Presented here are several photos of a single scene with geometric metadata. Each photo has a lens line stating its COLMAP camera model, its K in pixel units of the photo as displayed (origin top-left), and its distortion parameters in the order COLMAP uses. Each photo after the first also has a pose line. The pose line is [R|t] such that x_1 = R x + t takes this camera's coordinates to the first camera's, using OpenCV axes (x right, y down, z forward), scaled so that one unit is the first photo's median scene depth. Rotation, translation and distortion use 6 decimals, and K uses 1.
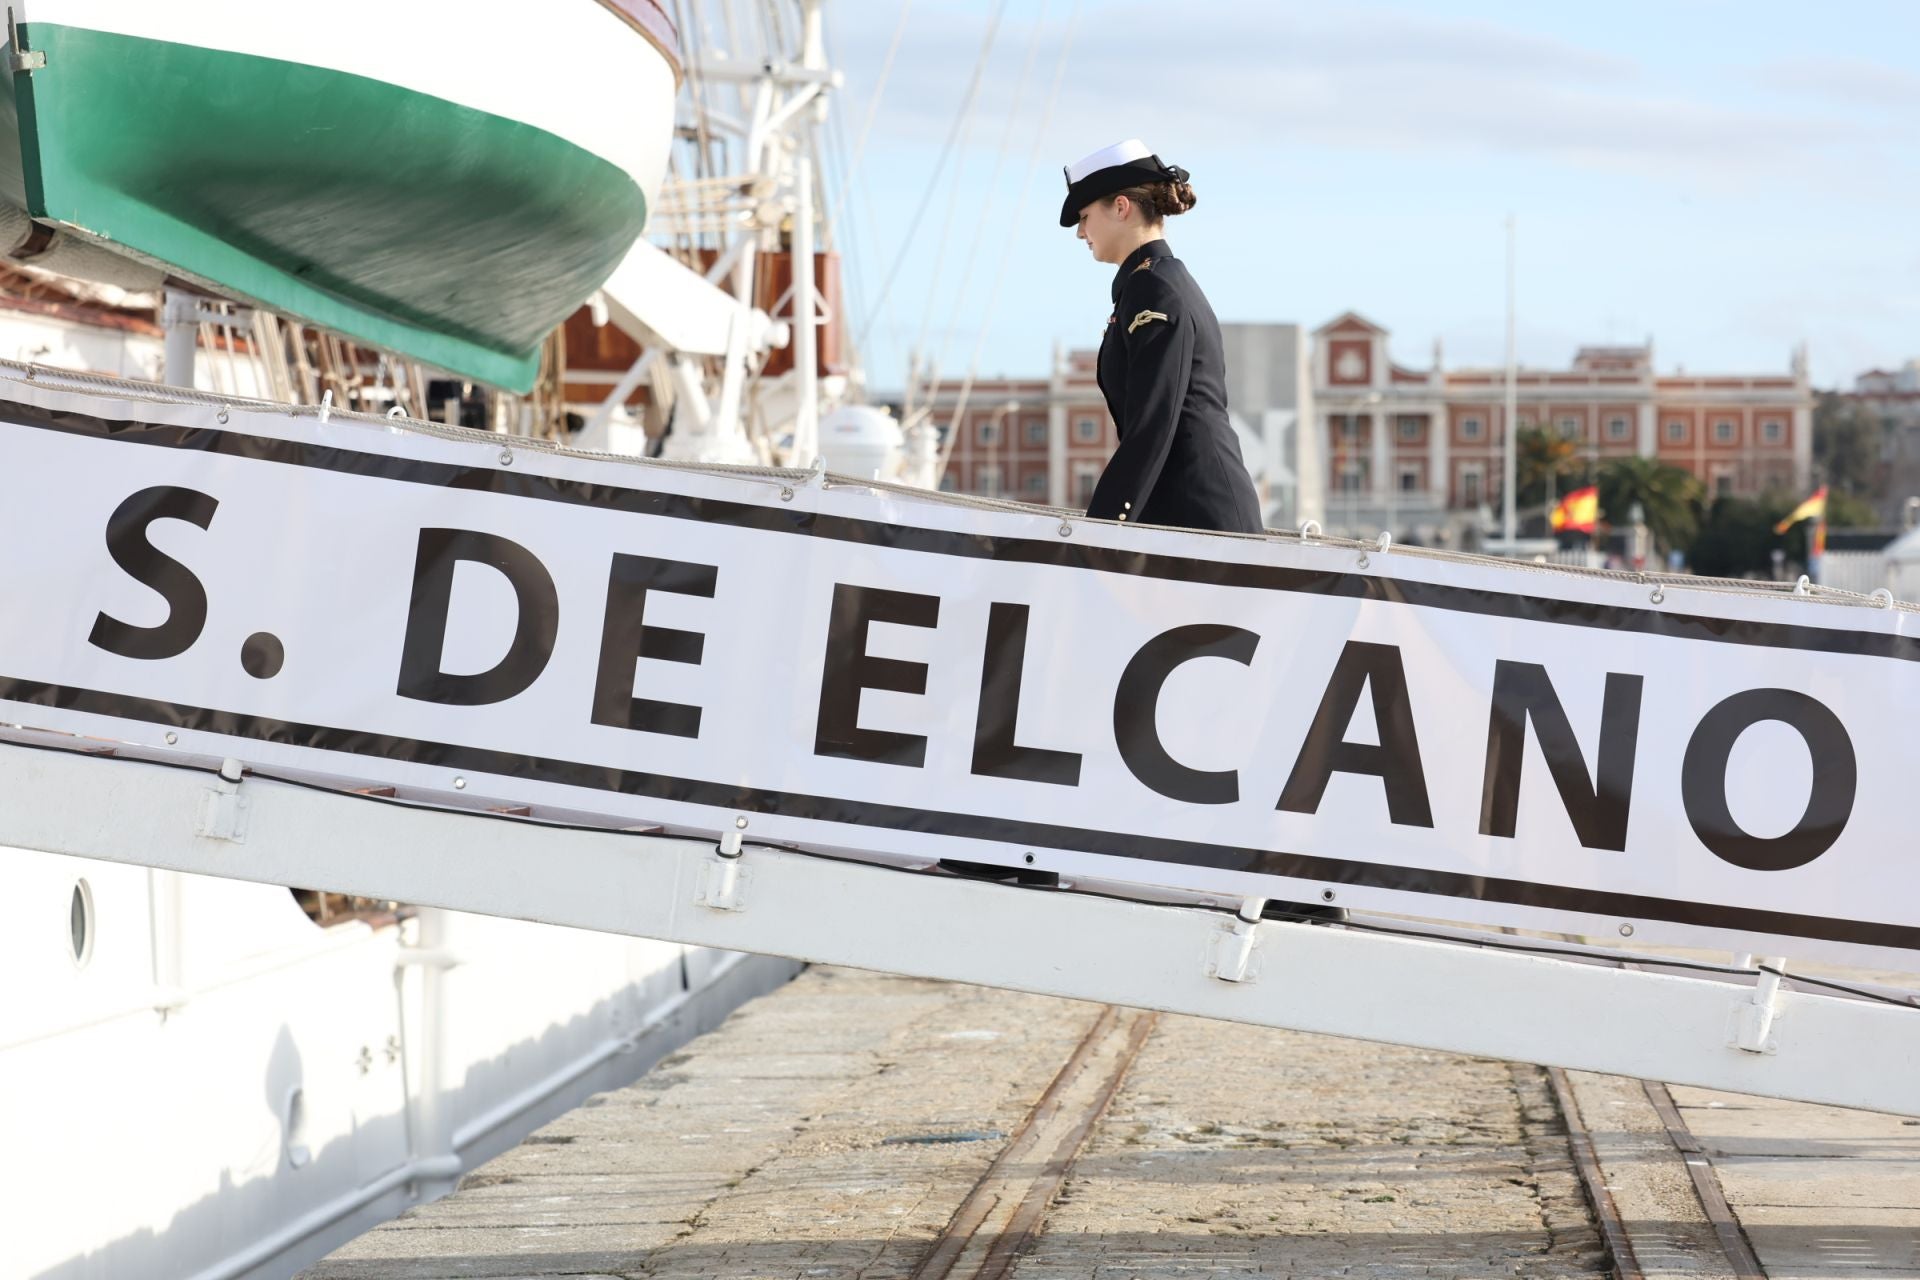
lens RADIAL K [[2125.7, 0, 960.0], [0, 2125.7, 640.0], [0, 0, 1]] dist [-0.009777, 0.026449]
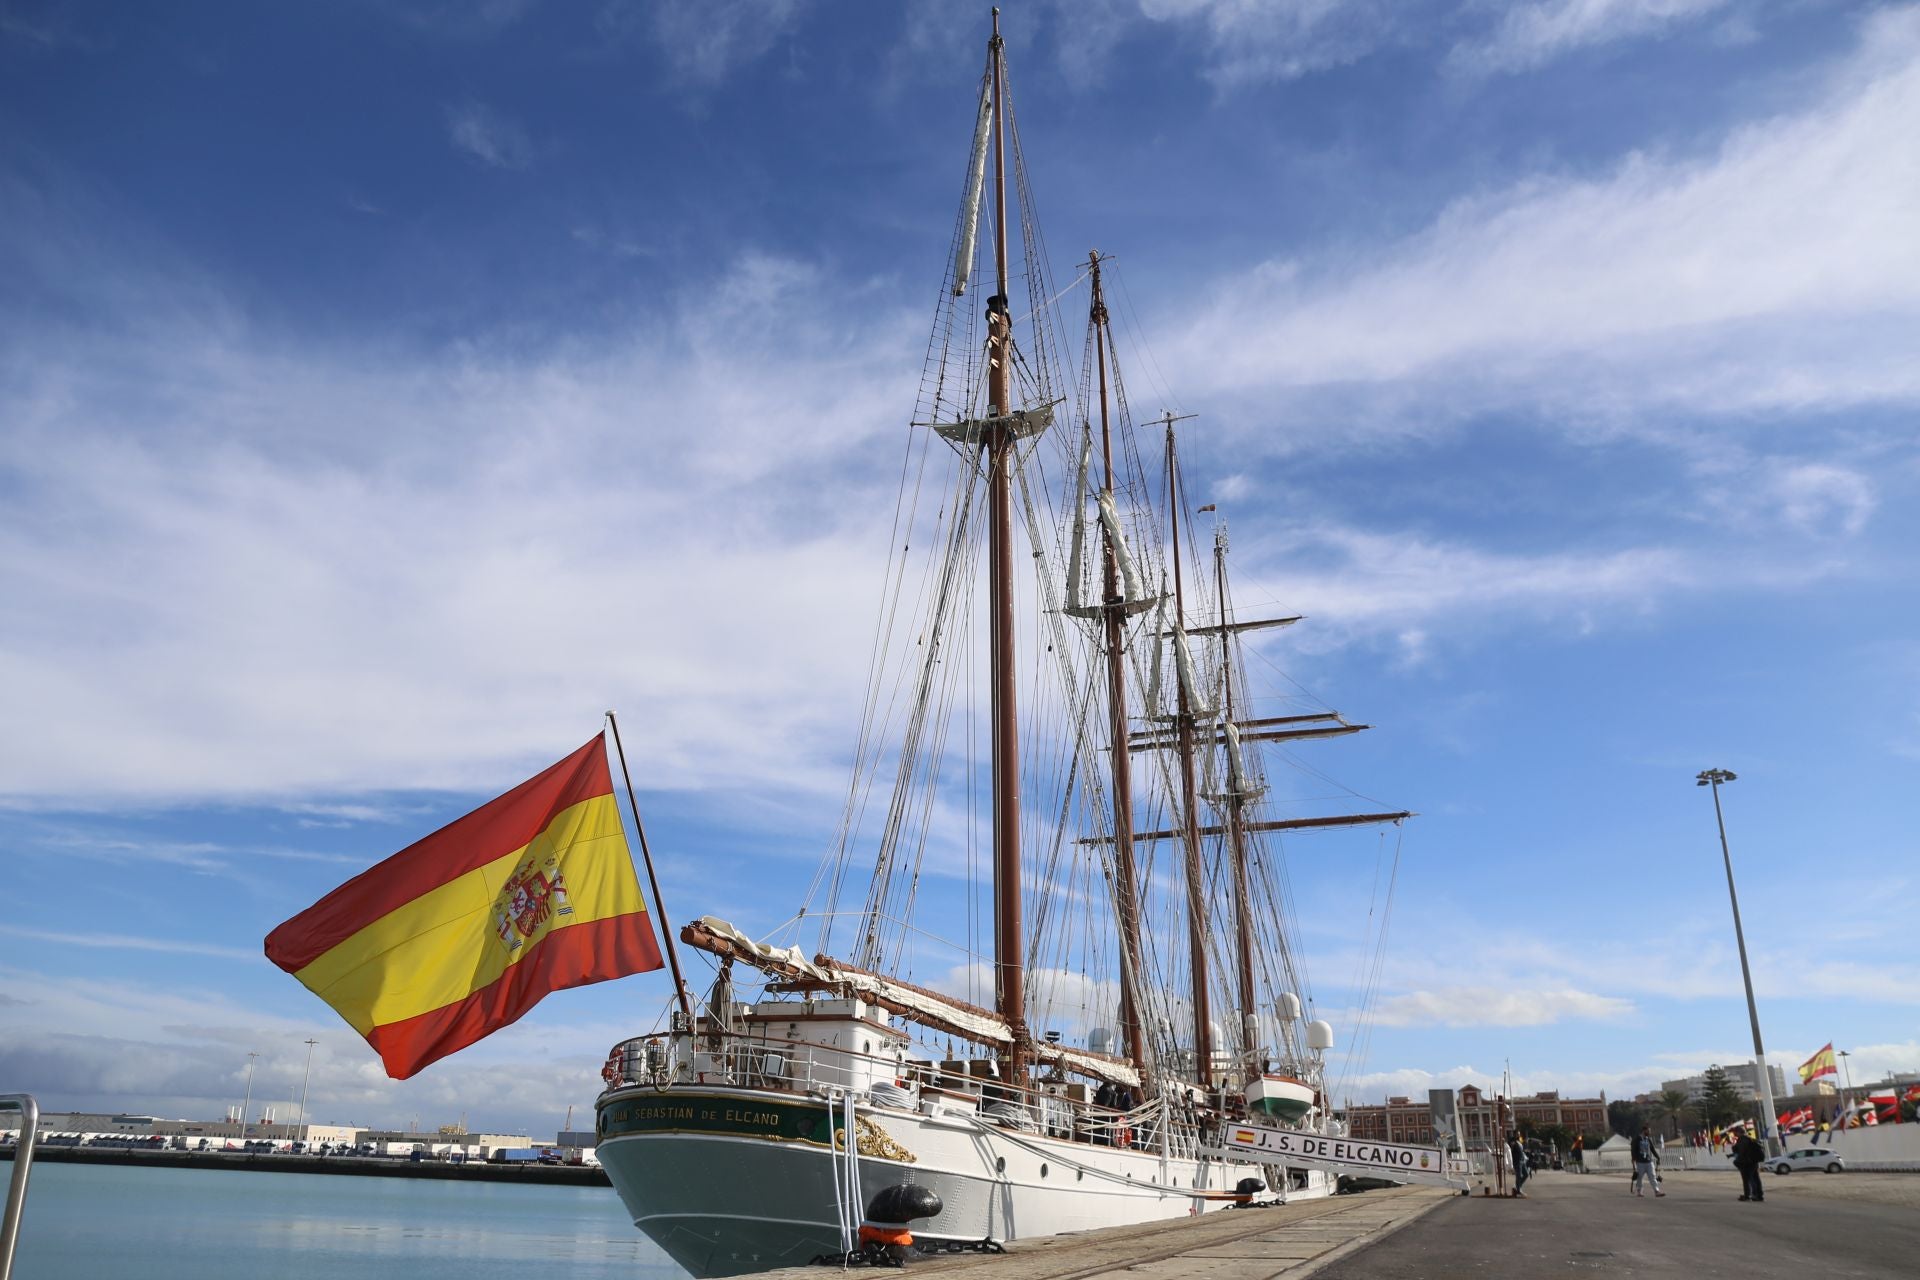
lens RADIAL K [[1356.0, 0, 948.8], [0, 1356.0, 678.5], [0, 0, 1]] dist [-0.004858, -0.003324]
pose [[0.950491, -0.099272, -0.294468, 0.448264], [-0.020439, 0.925576, -0.378009, 0.558355], [0.310079, 0.365313, 0.877723, -8.676546]]
